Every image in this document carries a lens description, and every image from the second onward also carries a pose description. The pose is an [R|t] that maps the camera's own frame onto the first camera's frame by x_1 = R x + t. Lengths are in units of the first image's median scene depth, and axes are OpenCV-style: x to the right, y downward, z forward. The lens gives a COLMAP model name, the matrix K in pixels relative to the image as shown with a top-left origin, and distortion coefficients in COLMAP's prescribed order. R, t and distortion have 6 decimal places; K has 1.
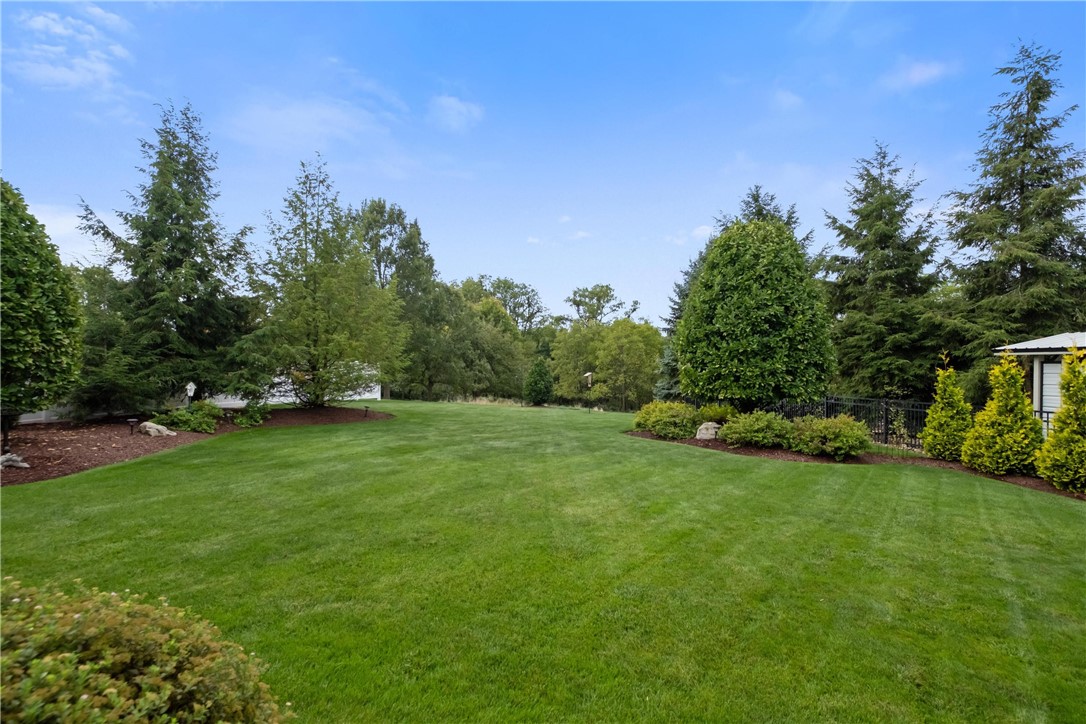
lens RADIAL K [[542.2, 0, 541.0], [0, 542.2, 360.8], [0, 0, 1]] dist [-0.010072, 0.002744]
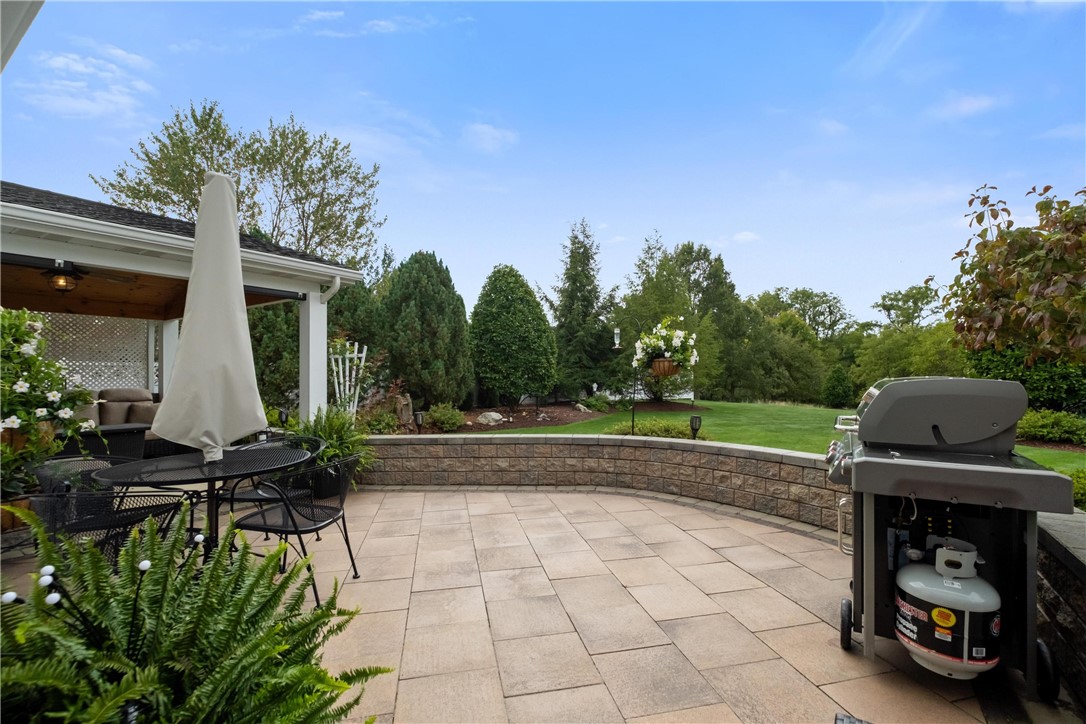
lens RADIAL K [[484.2, 0, 544.8], [0, 484.2, 364.9], [0, 0, 1]] dist [-0.009588, -0.000413]
pose [[0.846026, -0.015748, -0.532908, 0.030443], [0.010767, 0.999864, -0.012455, -0.000697], [0.533032, 0.004799, 0.846081, -0.272097]]
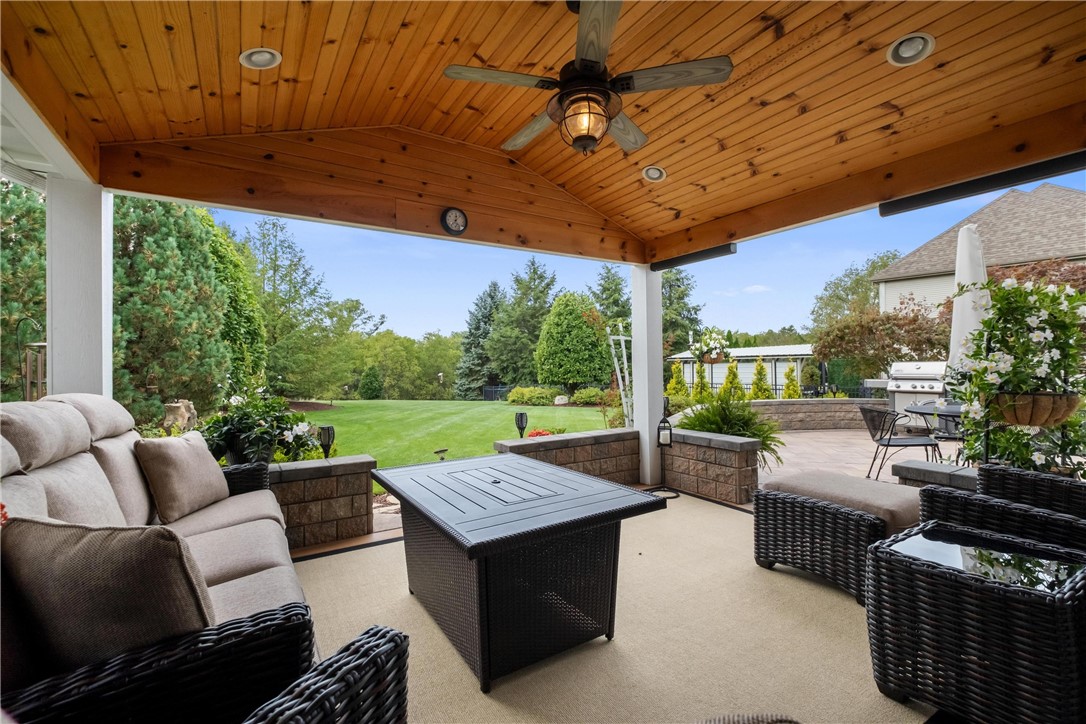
lens RADIAL K [[469.3, 0, 545.0], [0, 469.3, 363.6], [0, 0, 1]] dist [-0.002682, -0.001932]
pose [[0.841257, -0.005413, 0.540609, -0.467805], [0.008202, 0.999963, -0.002750, 0.003097], [-0.540574, 0.006748, 0.841270, -0.276673]]
